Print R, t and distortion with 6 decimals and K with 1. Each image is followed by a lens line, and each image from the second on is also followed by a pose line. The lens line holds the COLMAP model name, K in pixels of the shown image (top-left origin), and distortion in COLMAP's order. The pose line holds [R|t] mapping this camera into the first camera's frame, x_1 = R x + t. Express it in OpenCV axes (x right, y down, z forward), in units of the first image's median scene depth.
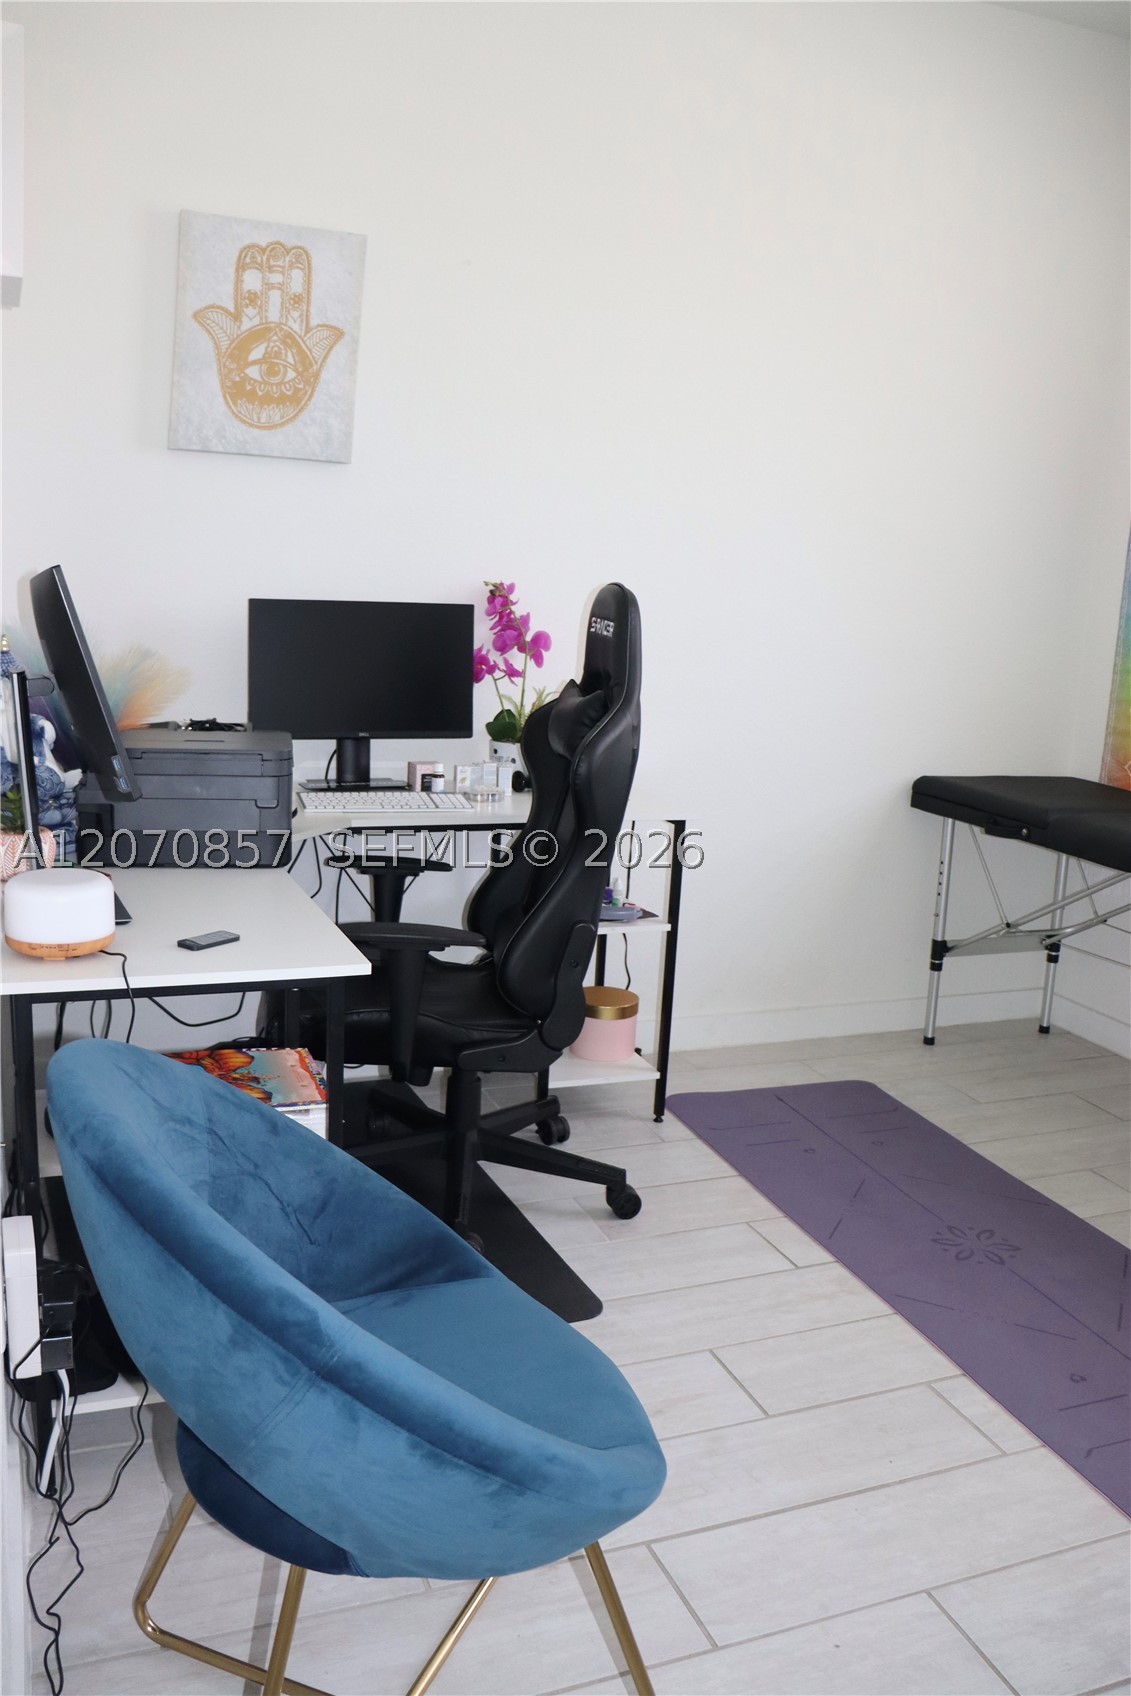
lens RADIAL K [[1402.4, 0, 535.0], [0, 1402.4, 849.3], [0, 0, 1]] dist [-0.176321, 0.165617]
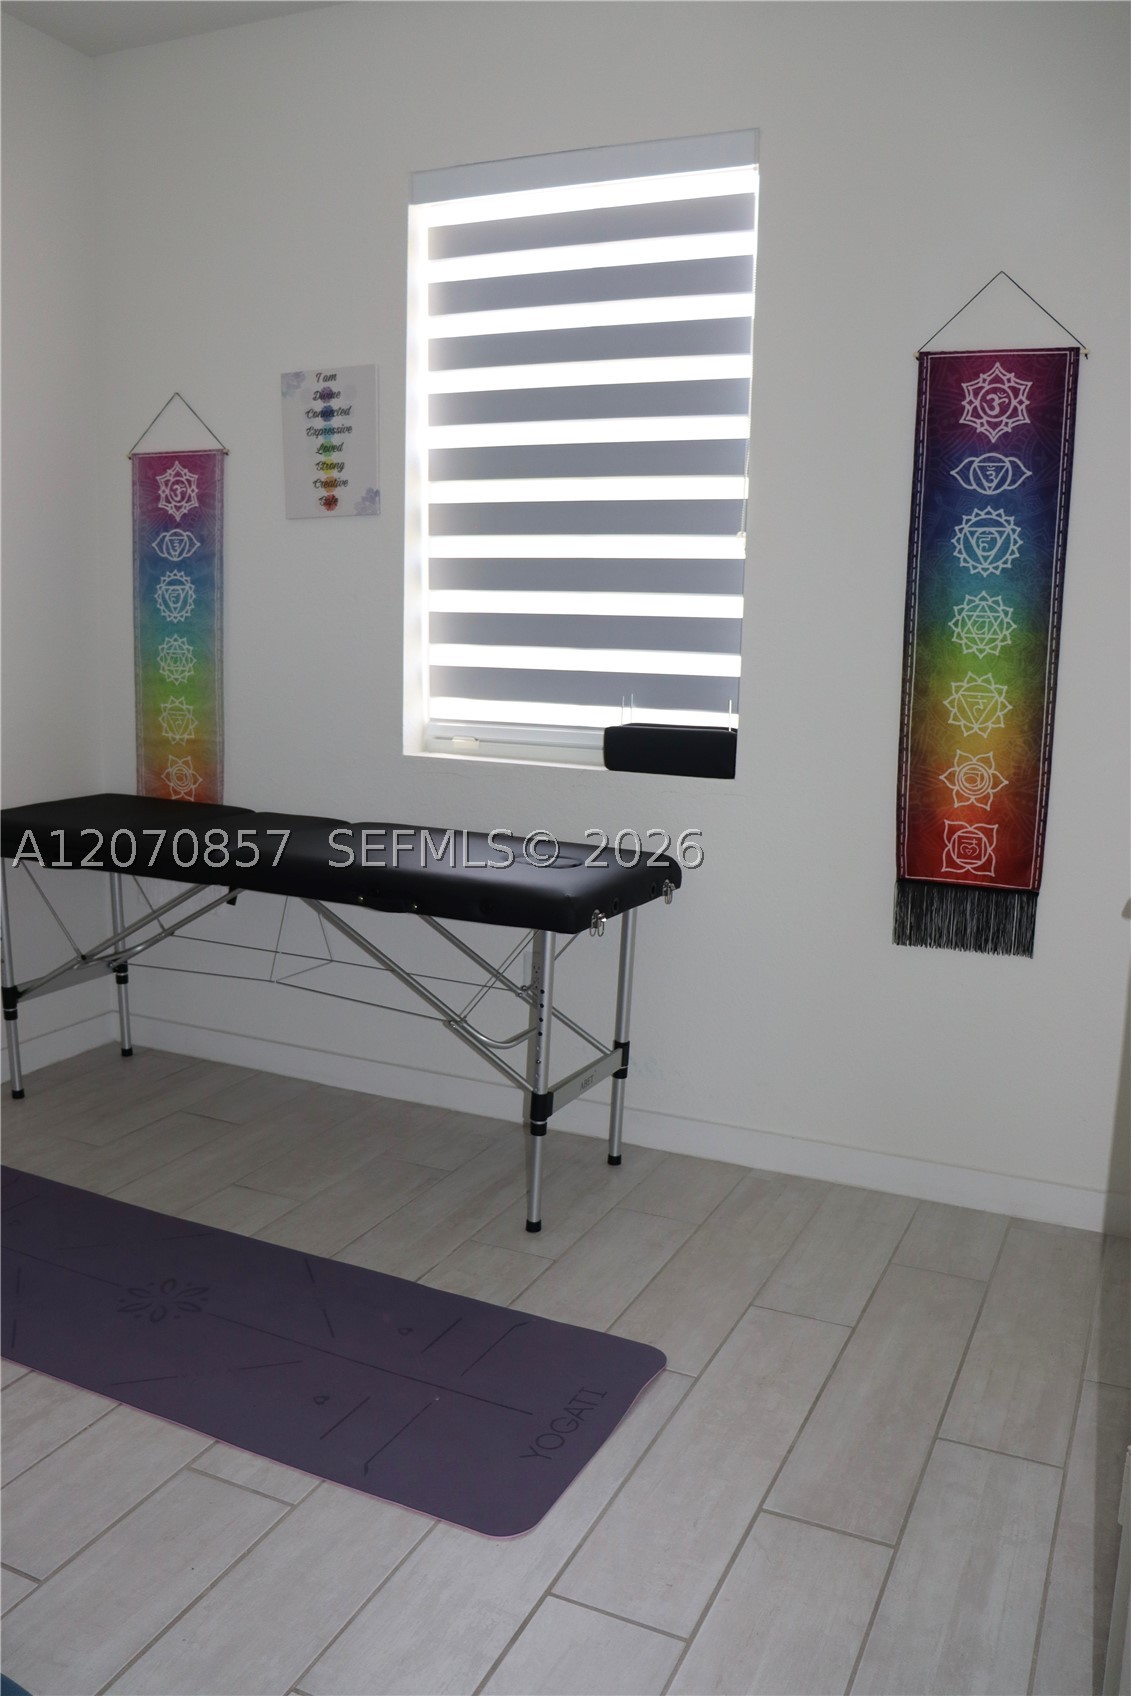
lens RADIAL K [[1402.4, 0, 535.0], [0, 1402.4, 849.3], [0, 0, 1]] dist [-0.176321, 0.165617]
pose [[0.721912, -0.158737, 0.673533, -0.061518], [0.156617, 0.985557, 0.064407, -0.030981], [-0.674029, 0.058991, 0.736346, 0.076367]]
